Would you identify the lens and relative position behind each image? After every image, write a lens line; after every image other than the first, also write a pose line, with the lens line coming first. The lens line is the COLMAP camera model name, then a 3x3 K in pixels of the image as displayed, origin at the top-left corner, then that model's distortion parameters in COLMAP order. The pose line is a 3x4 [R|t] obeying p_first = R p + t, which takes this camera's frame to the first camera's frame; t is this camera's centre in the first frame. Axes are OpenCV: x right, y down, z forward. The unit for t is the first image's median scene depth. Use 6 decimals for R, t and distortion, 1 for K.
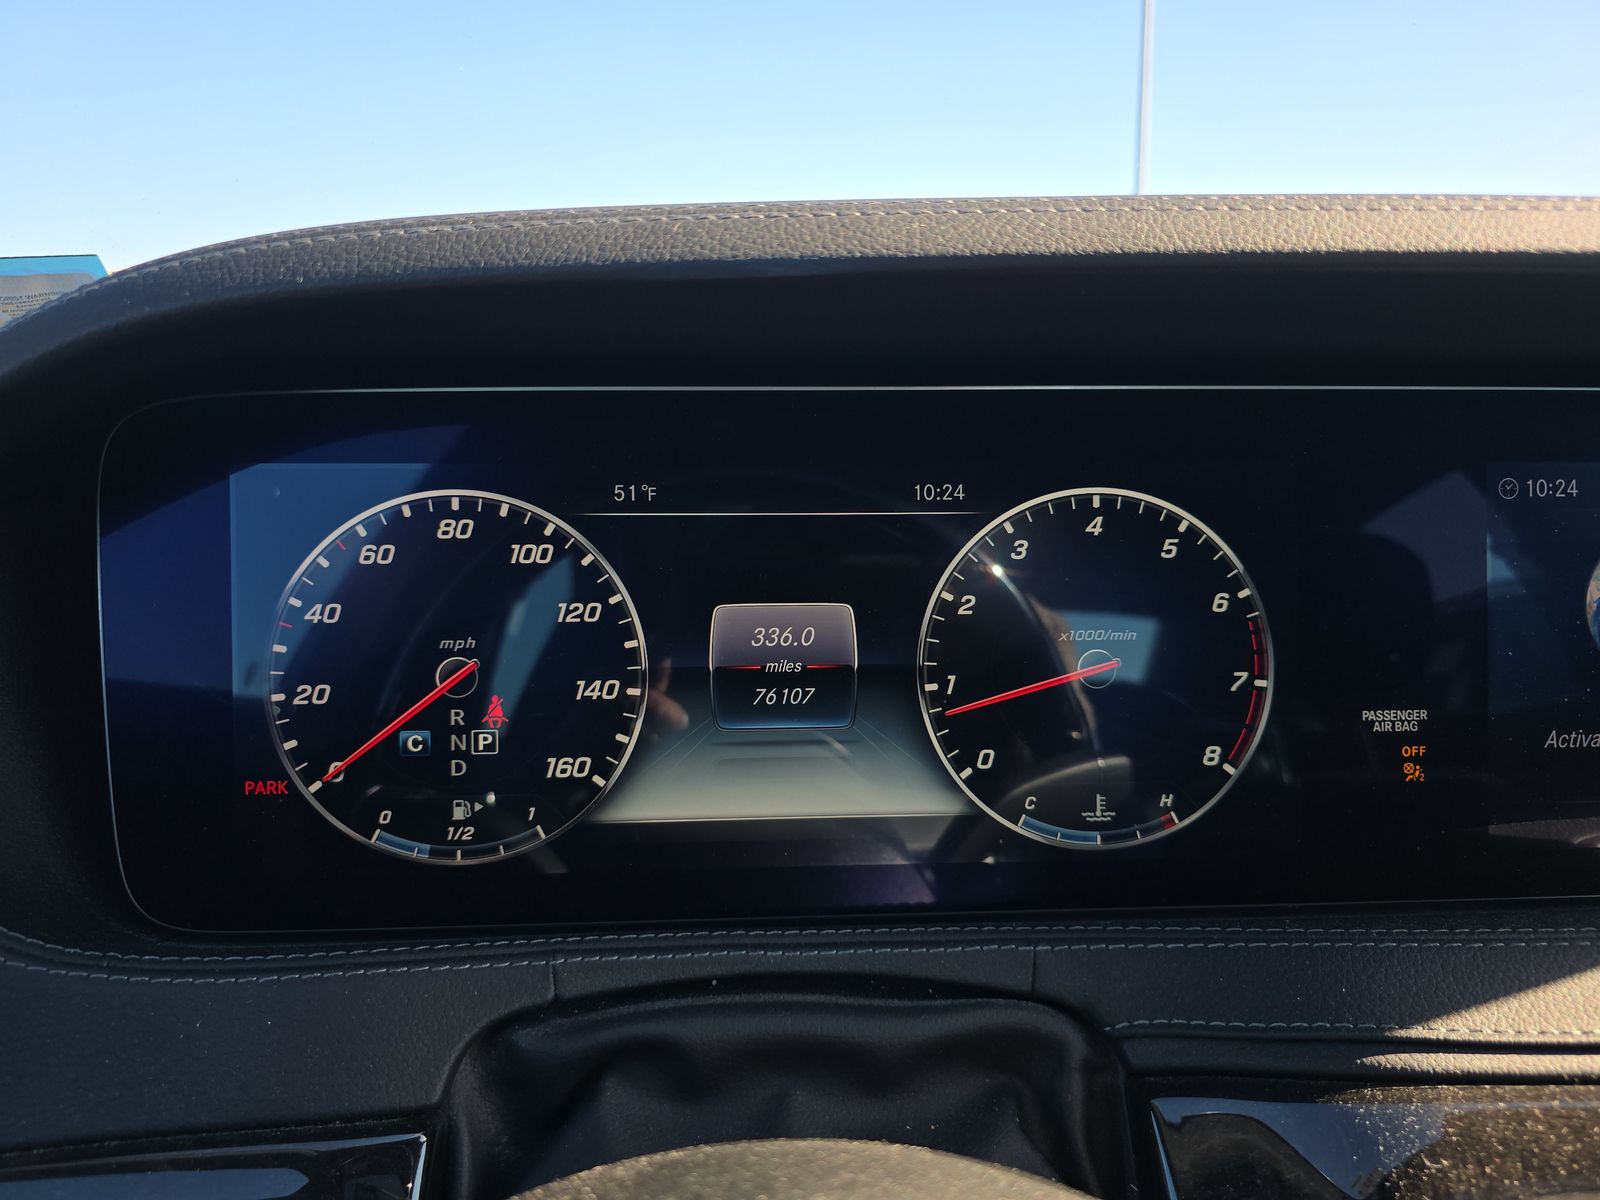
lens RADIAL K [[1092.8, 0, 811.9], [0, 1092.8, 608.2], [0, 0, 1]] dist [0.025791, -0.016176]
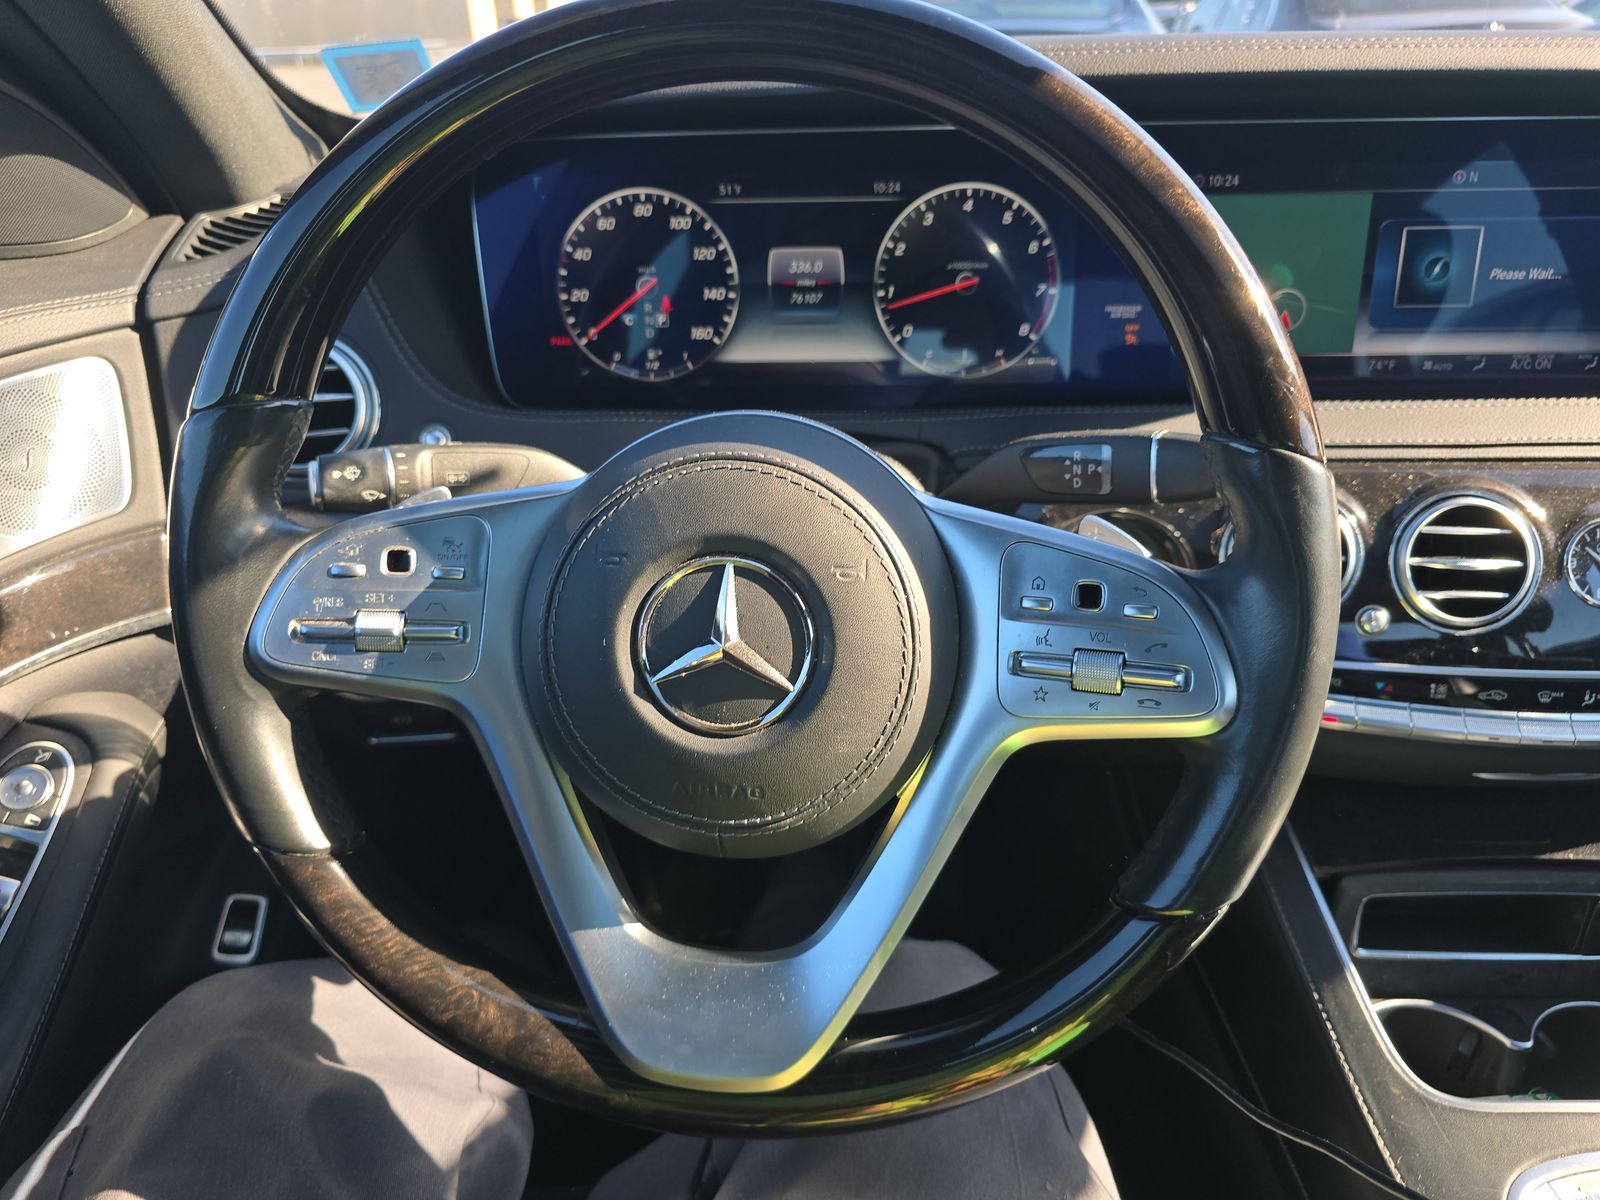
lens RADIAL K [[1092.8, 0, 814.4], [0, 1092.8, 604.7], [0, 0, 1]] dist [0.025791, -0.016176]
pose [[0.995035, 0.026930, -0.095816, 0.196784], [0.002114, 0.956764, 0.290858, 0.034882], [0.099506, -0.289617, 0.951956, -1.071447]]
